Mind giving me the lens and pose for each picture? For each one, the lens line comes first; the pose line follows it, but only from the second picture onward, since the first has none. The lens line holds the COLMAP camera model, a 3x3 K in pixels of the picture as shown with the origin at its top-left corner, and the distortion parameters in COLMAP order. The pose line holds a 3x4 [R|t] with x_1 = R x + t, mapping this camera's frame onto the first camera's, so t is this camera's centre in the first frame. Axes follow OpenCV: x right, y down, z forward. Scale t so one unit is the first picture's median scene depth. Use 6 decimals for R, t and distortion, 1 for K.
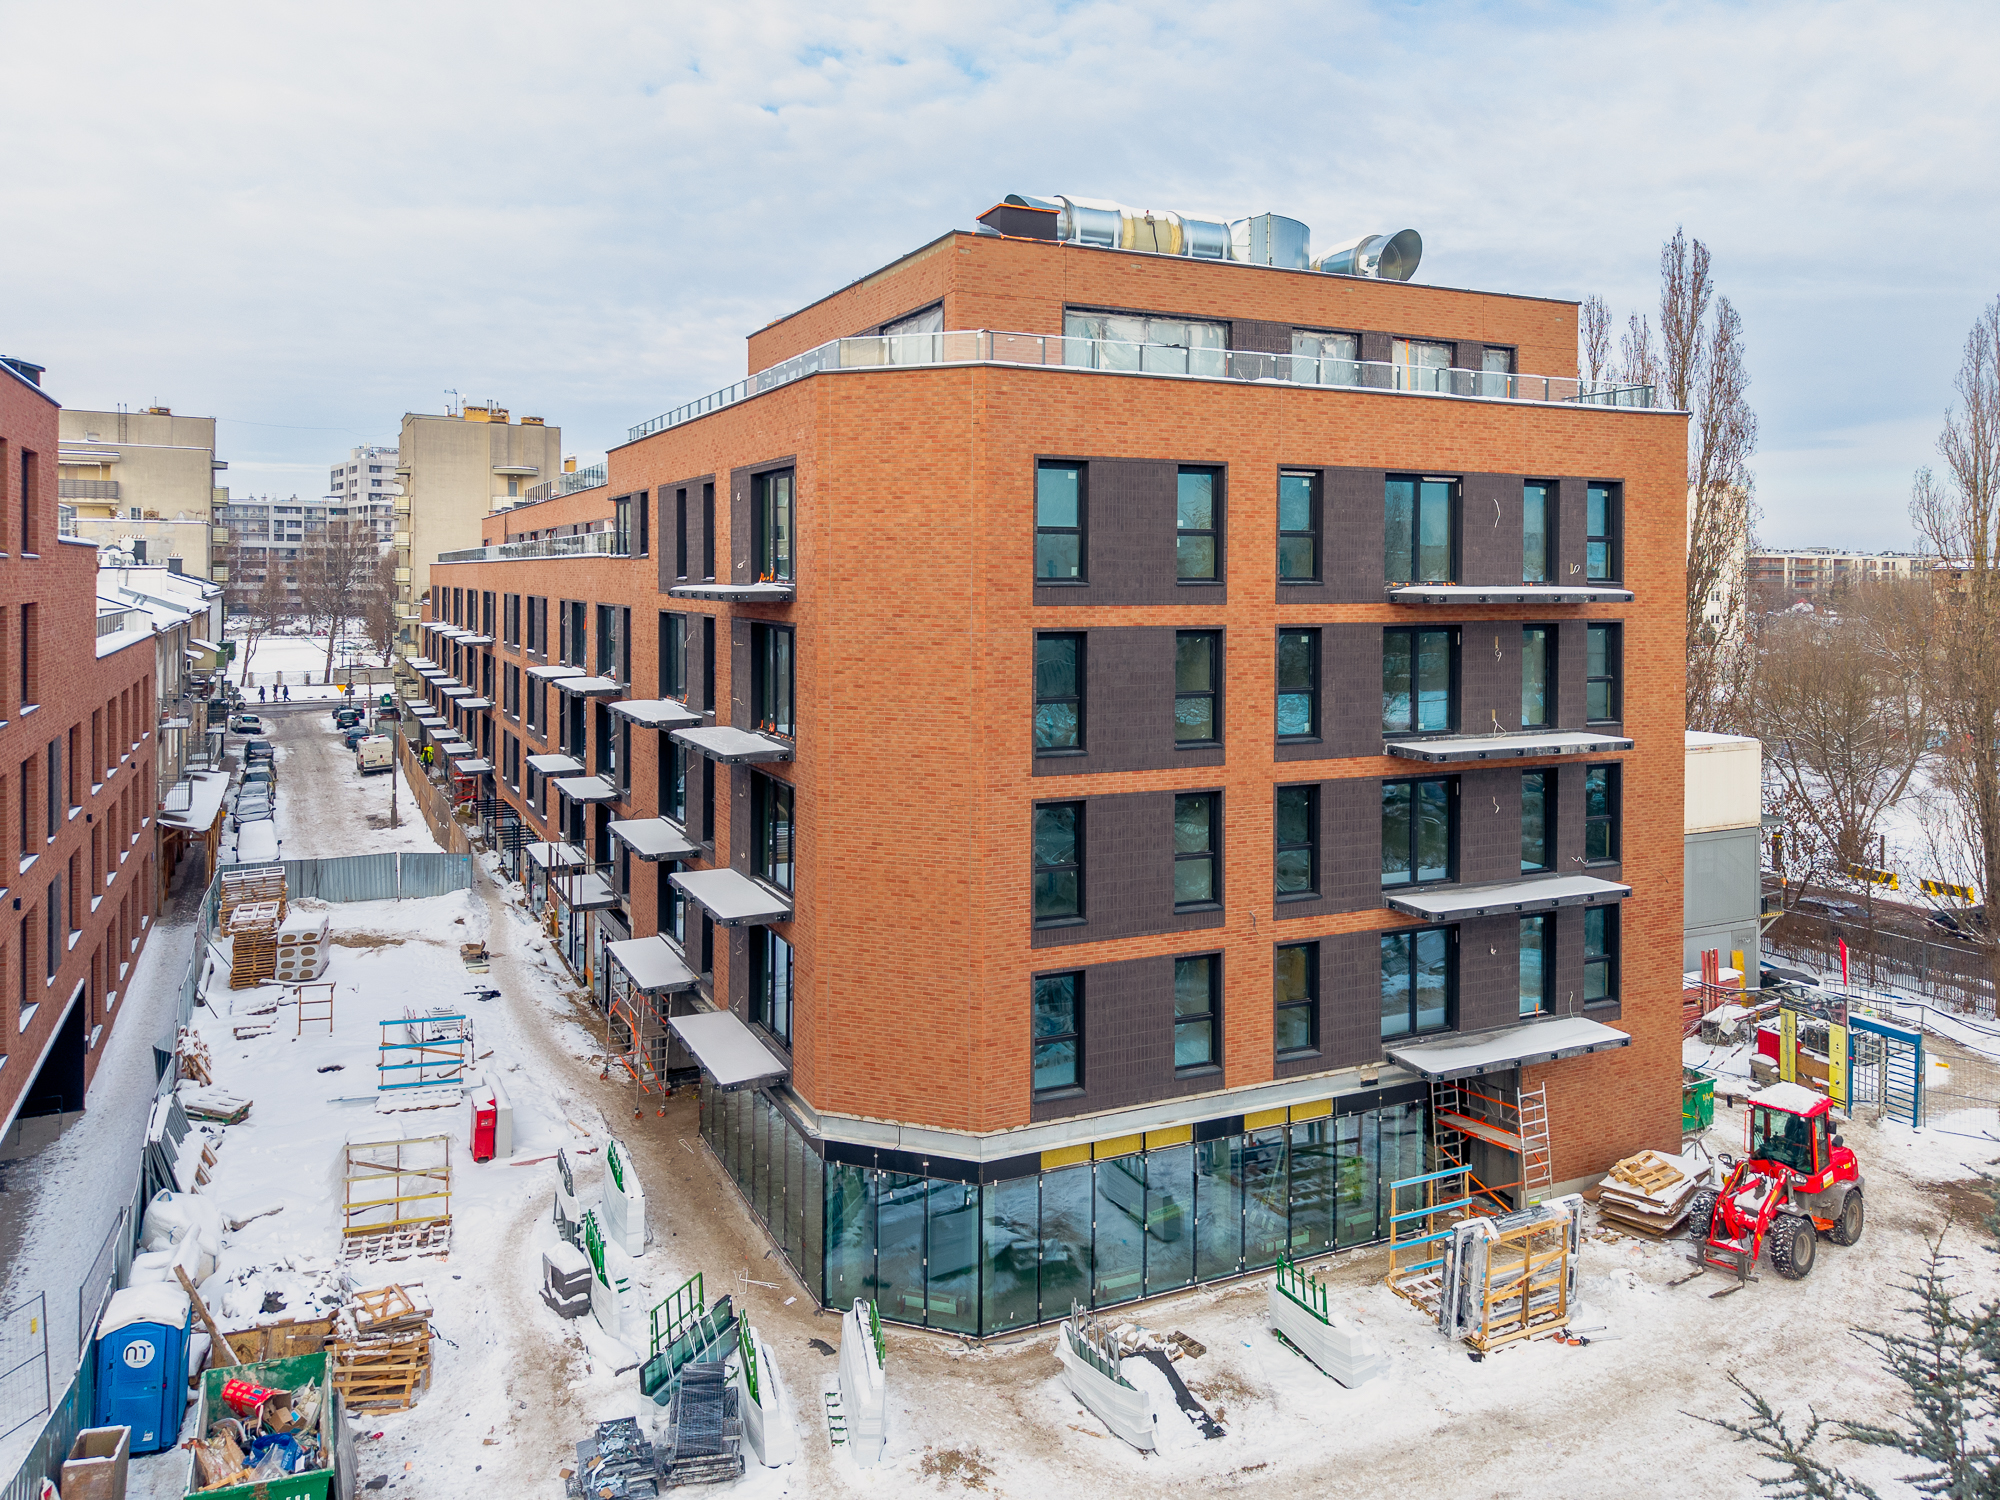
lens RADIAL K [[1364.1, 0, 906.7], [0, 1364.1, 621.0], [0, 0, 1]] dist [0.022640, -0.006974]
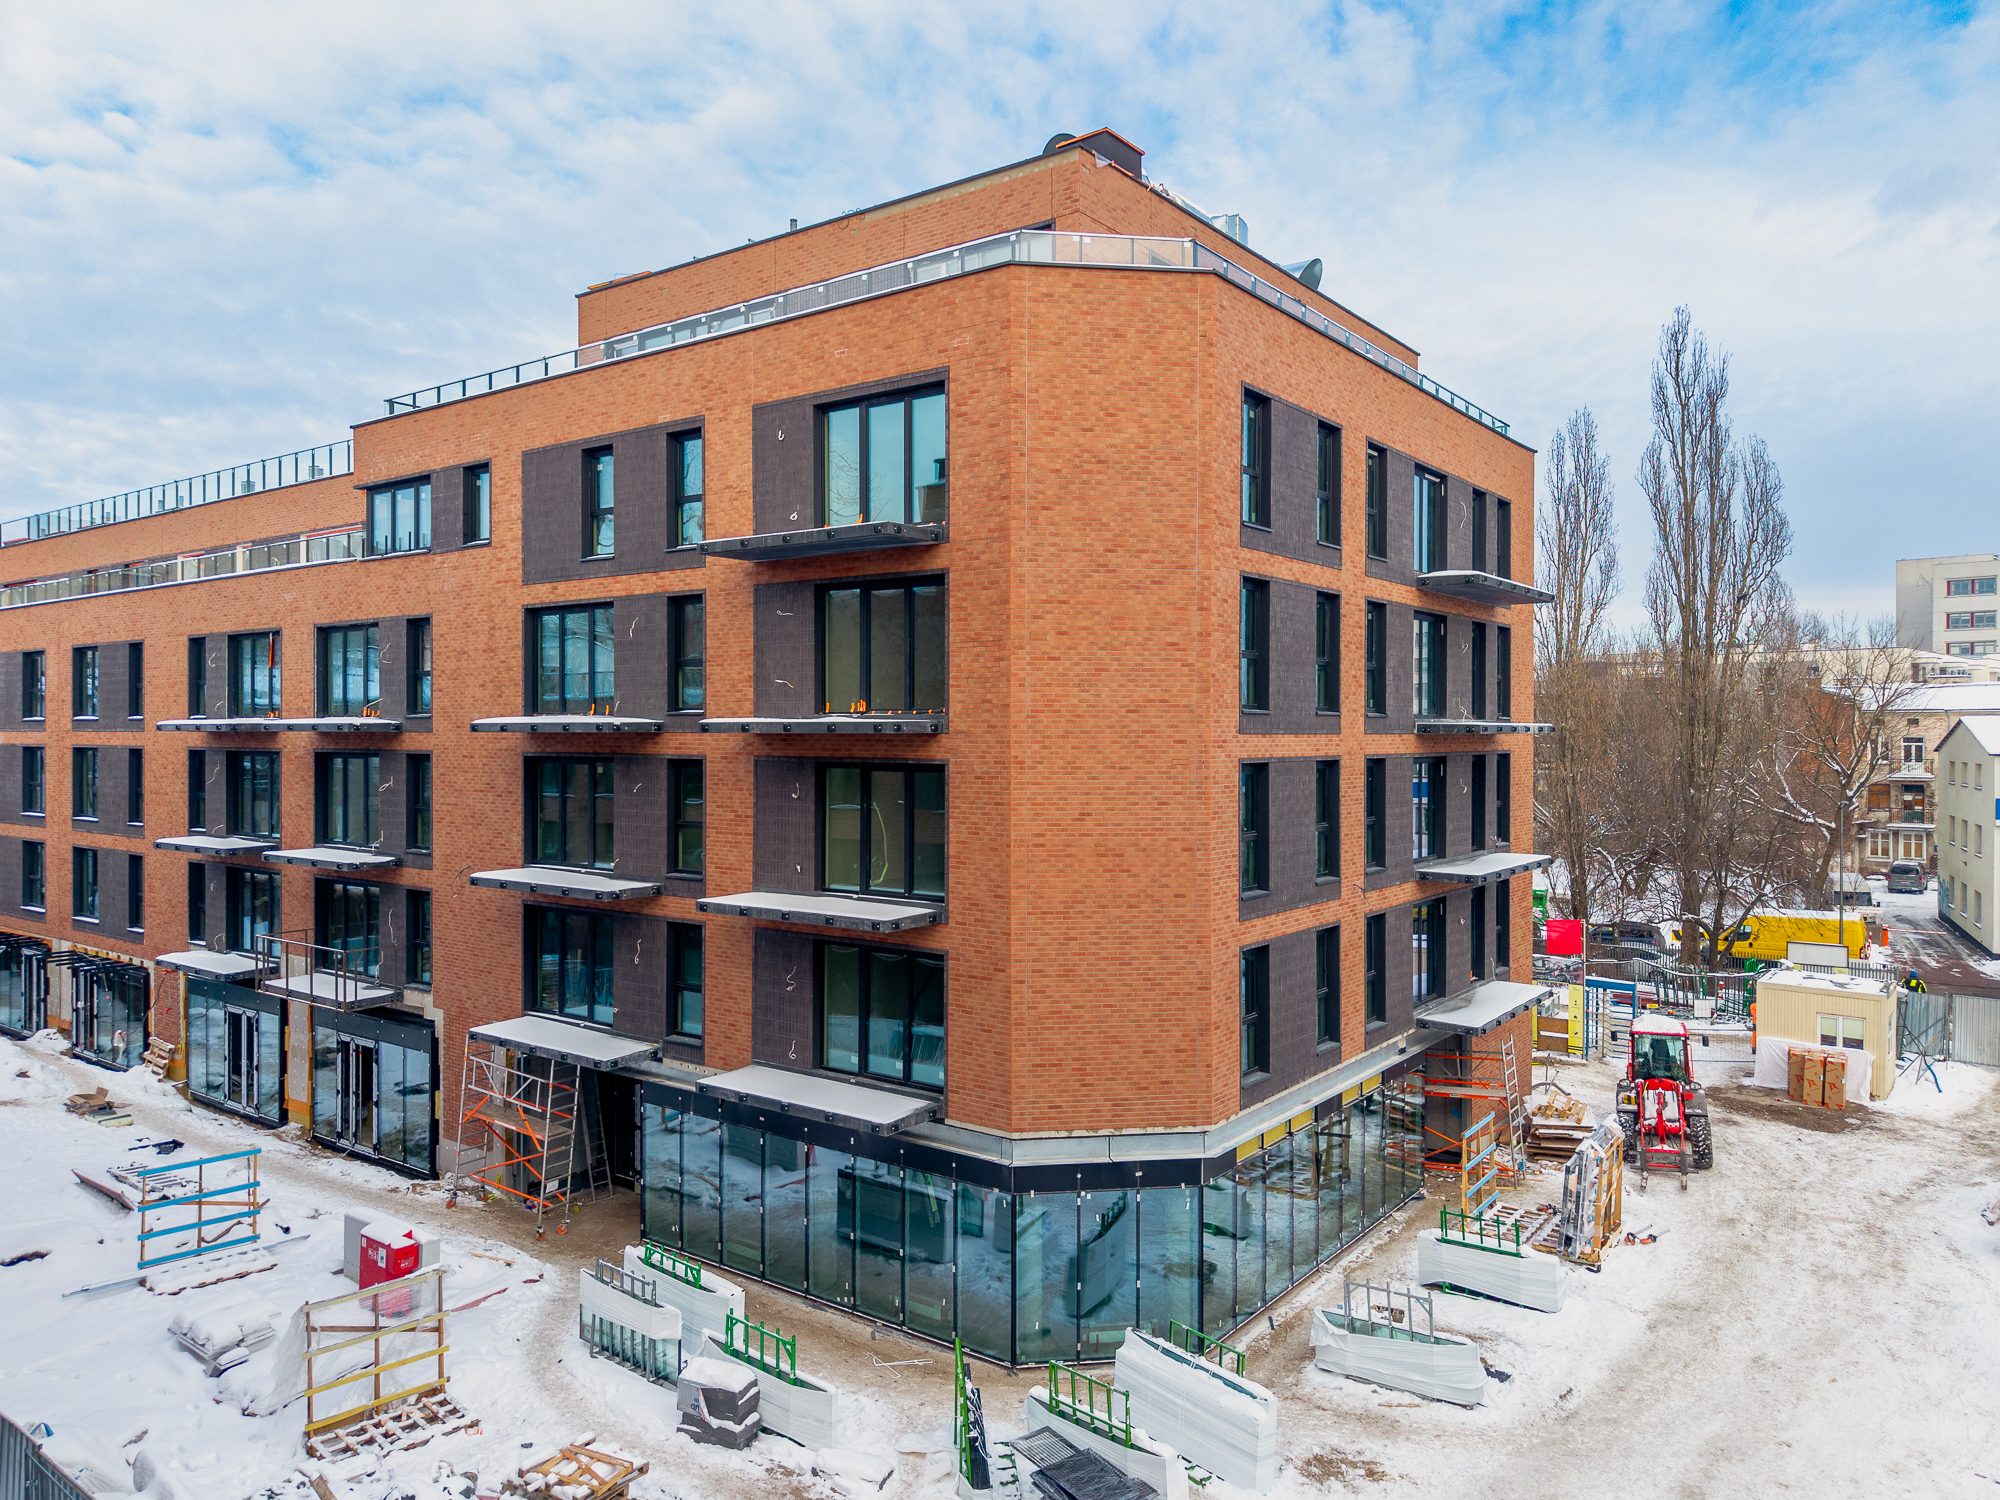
lens RADIAL K [[1364.1, 0, 986.7], [0, 1364.1, 751.2], [0, 0, 1]] dist [0.022640, -0.006974]
pose [[0.887512, -0.010867, 0.460657, -0.472657], [0.012576, 0.999921, -0.000640, 0.121852], [-0.460614, 0.006361, 0.887578, 0.256398]]
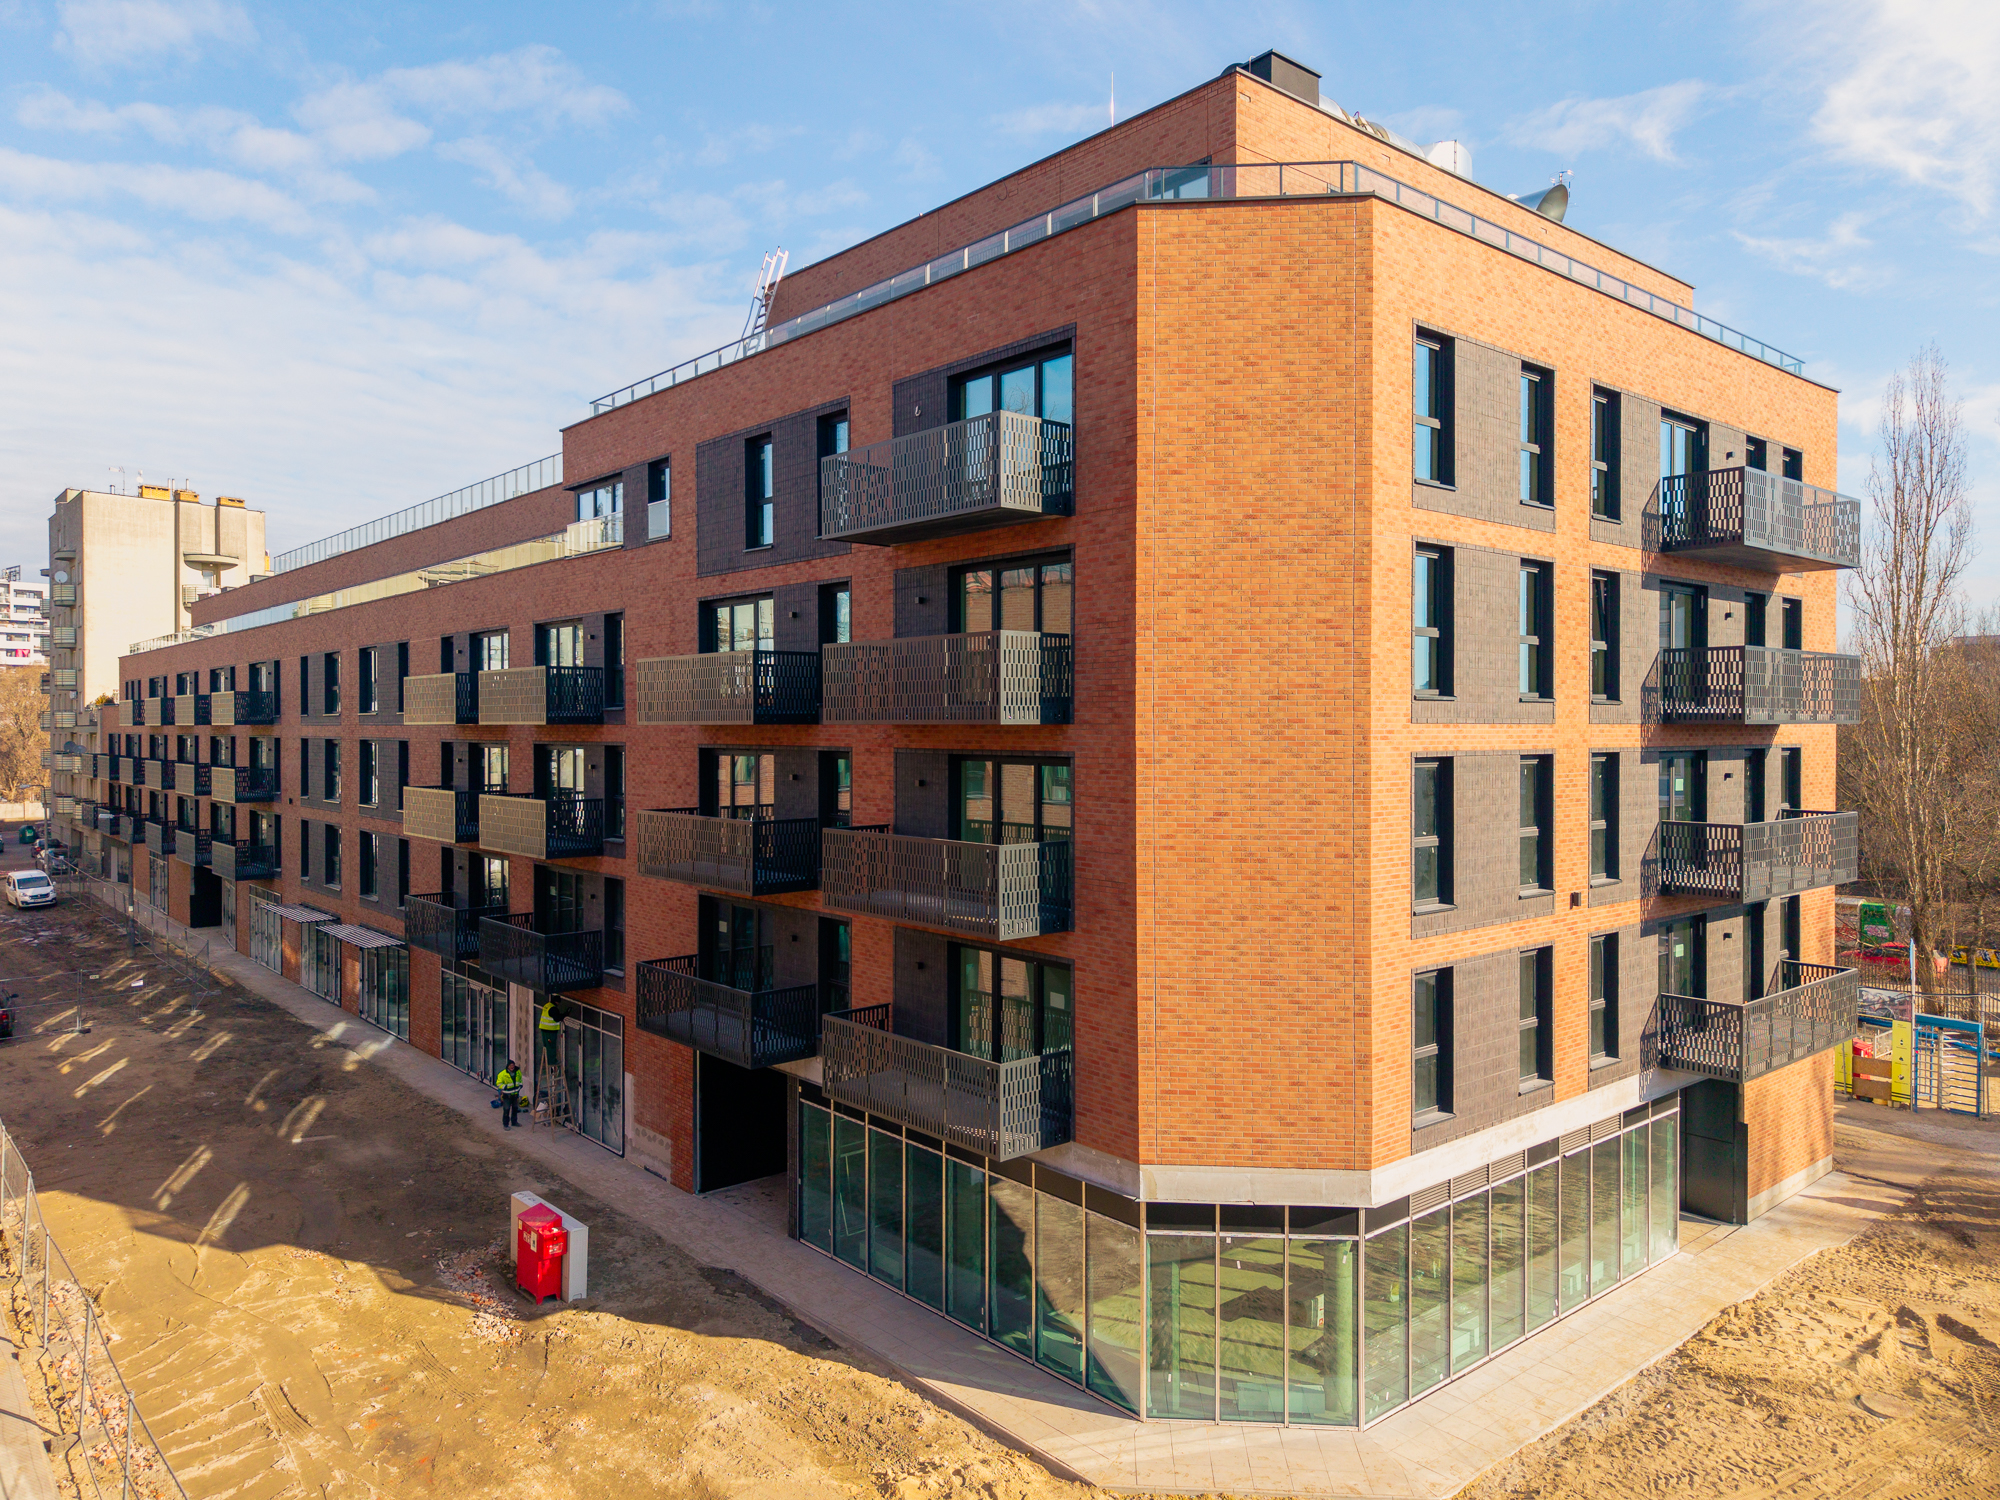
lens RADIAL K [[1364.1, 0, 965.2], [0, 1364.1, 743.0], [0, 0, 1]] dist [0.022640, -0.006974]
pose [[0.966272, -0.008945, 0.257368, -0.358470], [0.010520, 0.999933, -0.004746, 0.124252], [-0.257308, 0.007294, 0.966302, 0.285991]]
